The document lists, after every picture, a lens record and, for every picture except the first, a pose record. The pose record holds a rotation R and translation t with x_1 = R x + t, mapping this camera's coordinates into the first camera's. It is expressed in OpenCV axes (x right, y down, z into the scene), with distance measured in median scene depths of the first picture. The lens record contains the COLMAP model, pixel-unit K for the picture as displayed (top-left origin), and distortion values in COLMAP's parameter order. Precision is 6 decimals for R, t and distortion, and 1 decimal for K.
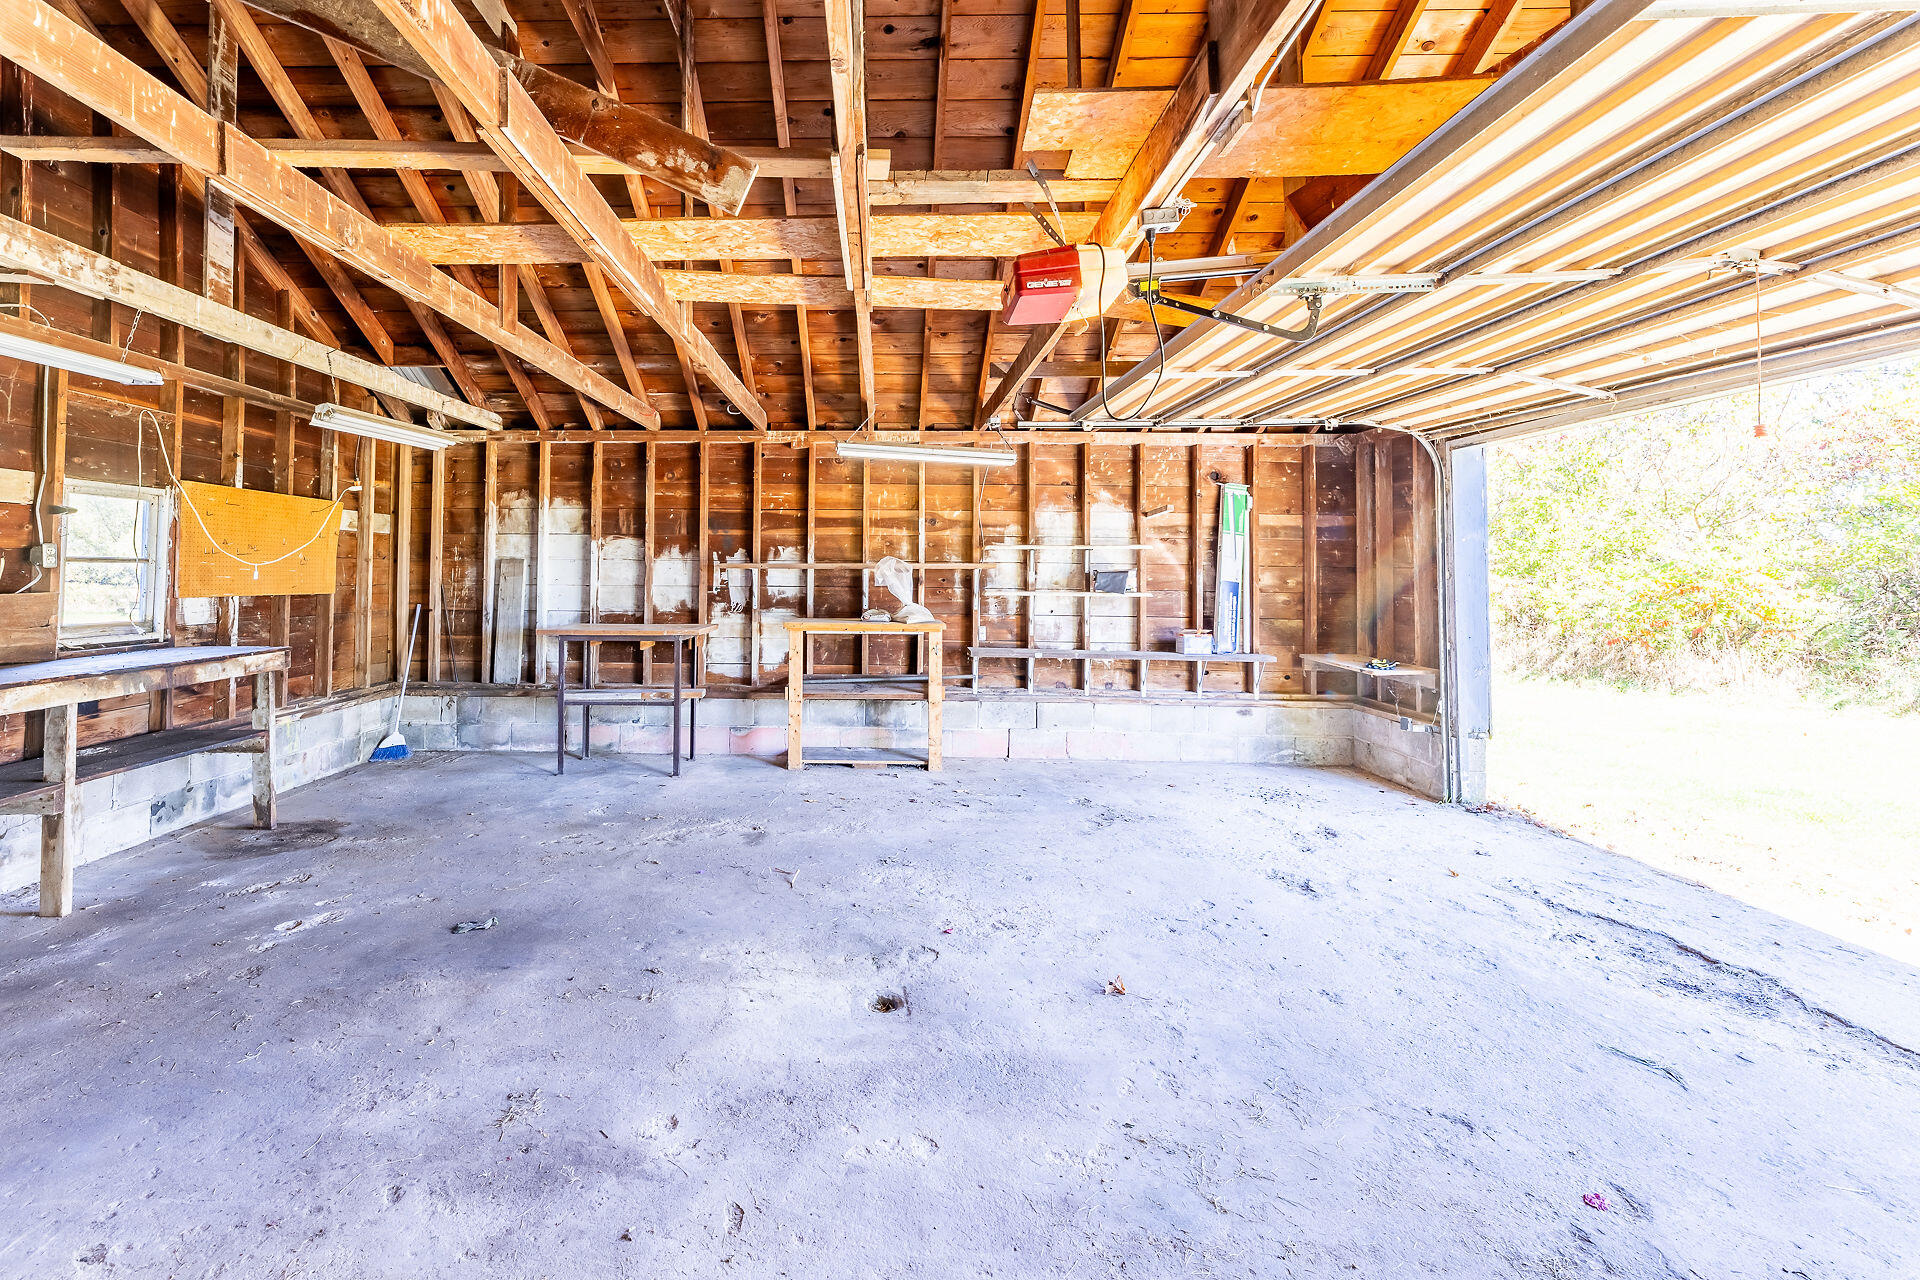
lens RADIAL K [[794.1, 0, 897.1], [0, 794.1, 558.2], [0, 0, 1]] dist [-0.000437, -0.000009]
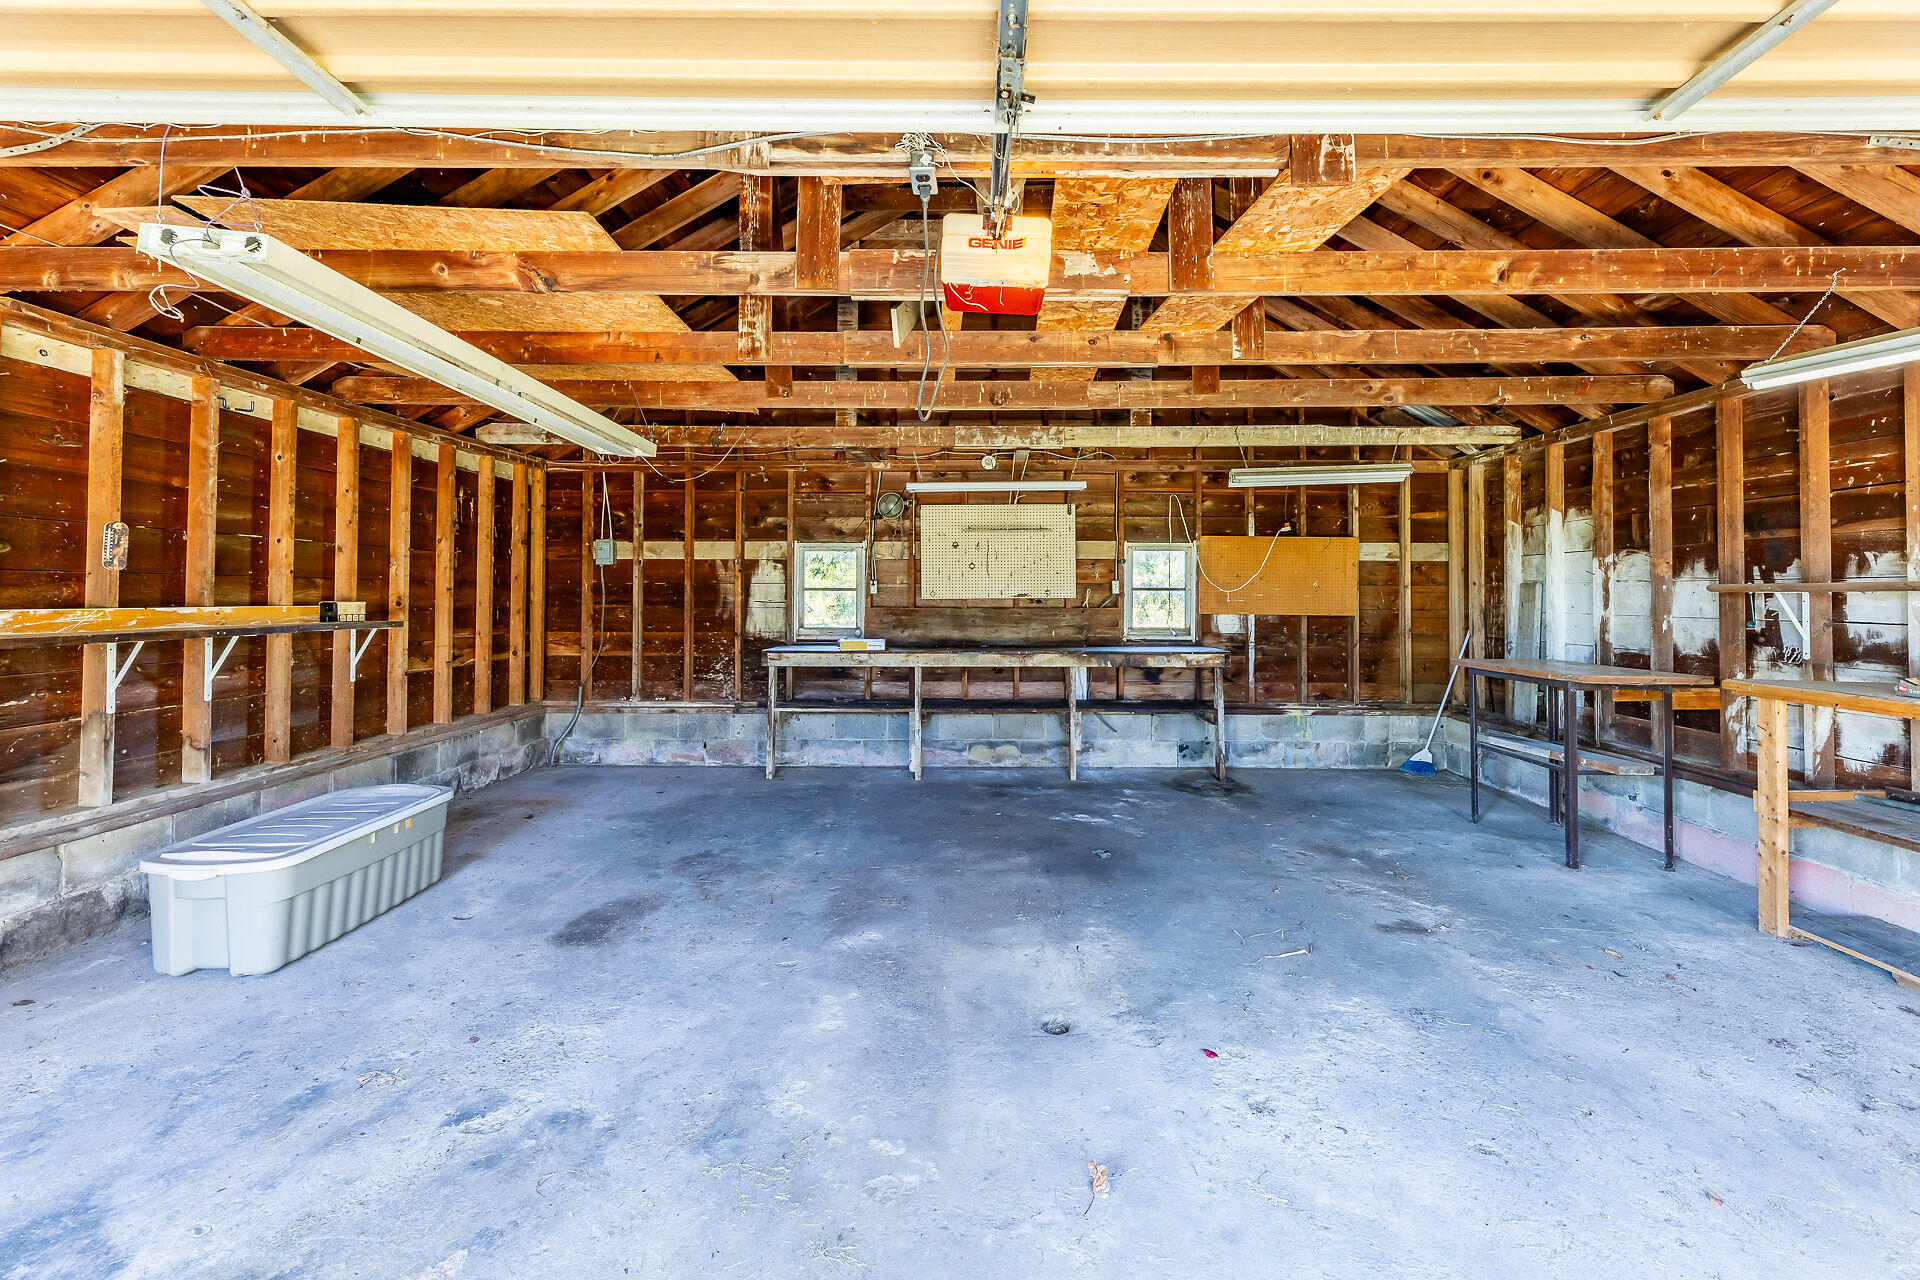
lens RADIAL K [[794.1, 0, 958.4], [0, 794.1, 583.7], [0, 0, 1]] dist [-0.000437, -0.000009]
pose [[0.008179, -0.017046, -0.999821, 0.424298], [0.014471, 0.999752, -0.016927, 0.007922], [0.999862, -0.014330, 0.008423, 0.373228]]
